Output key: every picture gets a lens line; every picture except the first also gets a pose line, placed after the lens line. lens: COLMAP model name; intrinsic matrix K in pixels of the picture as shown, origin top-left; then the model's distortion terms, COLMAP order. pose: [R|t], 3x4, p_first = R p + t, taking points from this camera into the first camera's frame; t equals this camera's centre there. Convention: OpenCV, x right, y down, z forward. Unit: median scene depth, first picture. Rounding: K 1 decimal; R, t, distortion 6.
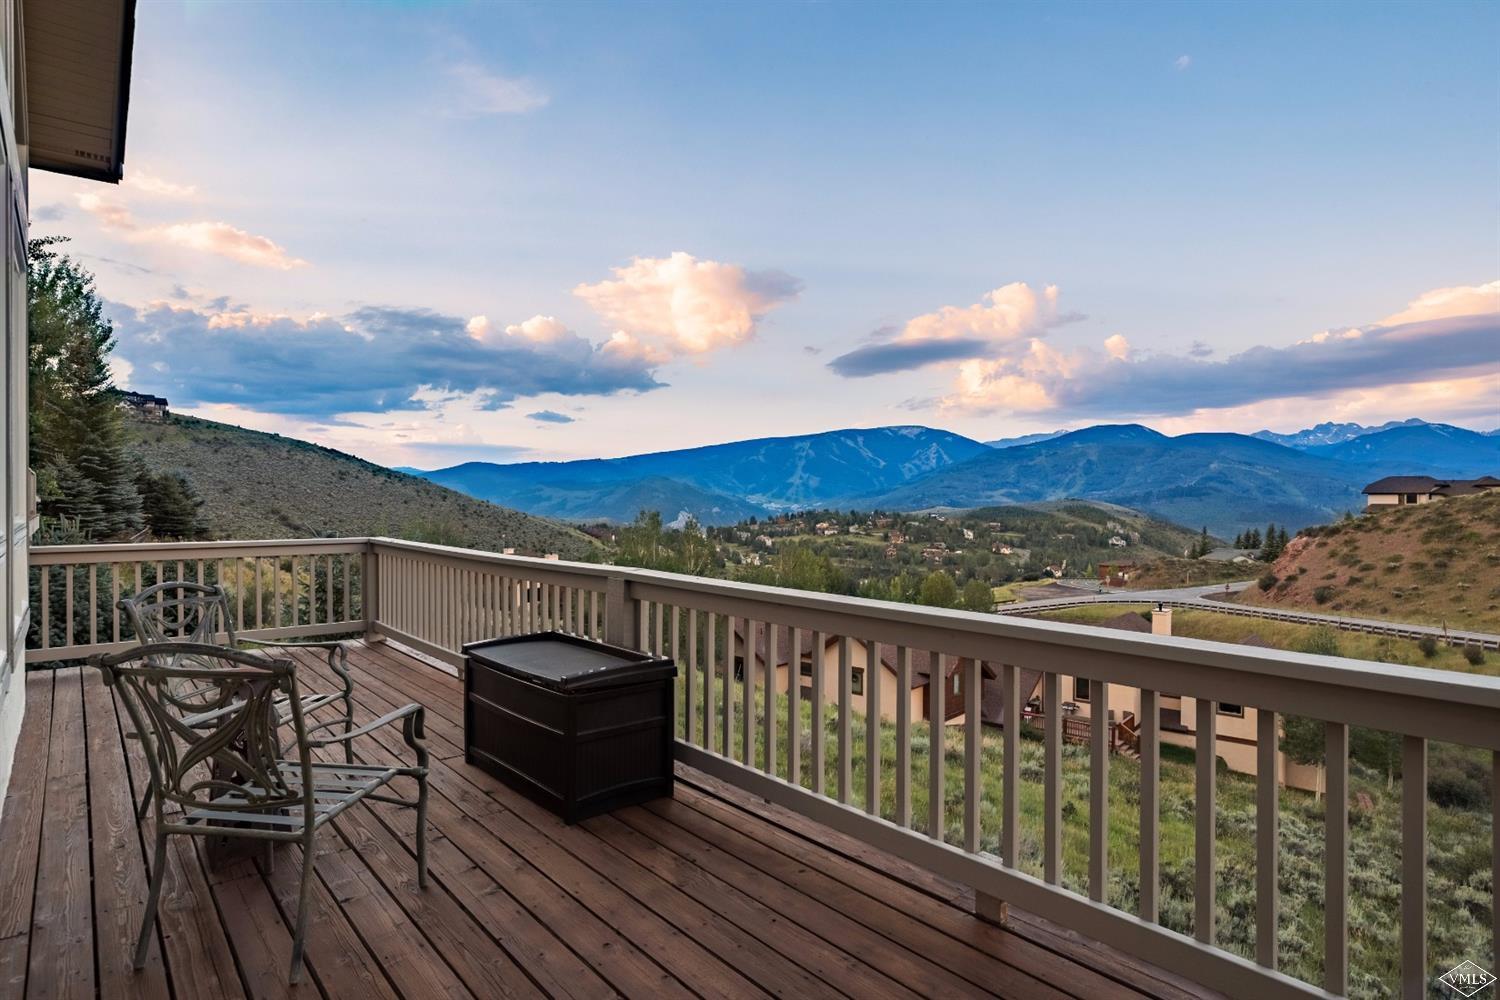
lens RADIAL K [[835.3, 0, 750.0], [0, 835.3, 500.0], [0, 0, 1]] dist [-0.000443, 0.002475]
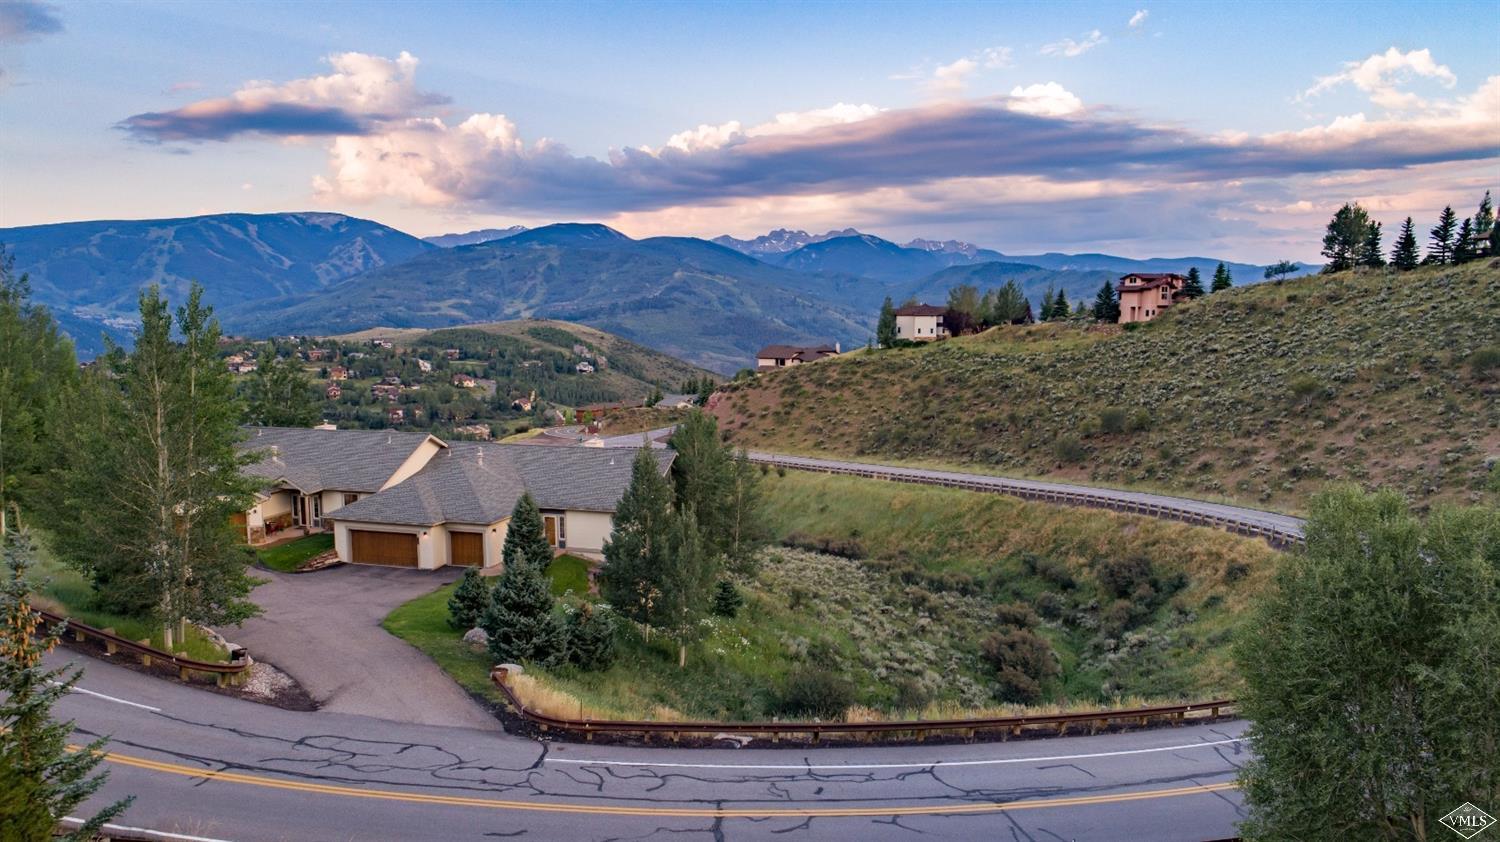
lens RADIAL K [[1063.1, 0, 750.0], [0, 1063.1, 421.0], [0, 0, 1]] dist [-0.004318, -0.003289]
pose [[0.841007, -0.063559, 0.537278, -0.043920], [0.005288, 0.993994, 0.109310, -0.018307], [-0.540998, -0.089089, 0.836292, -0.091614]]
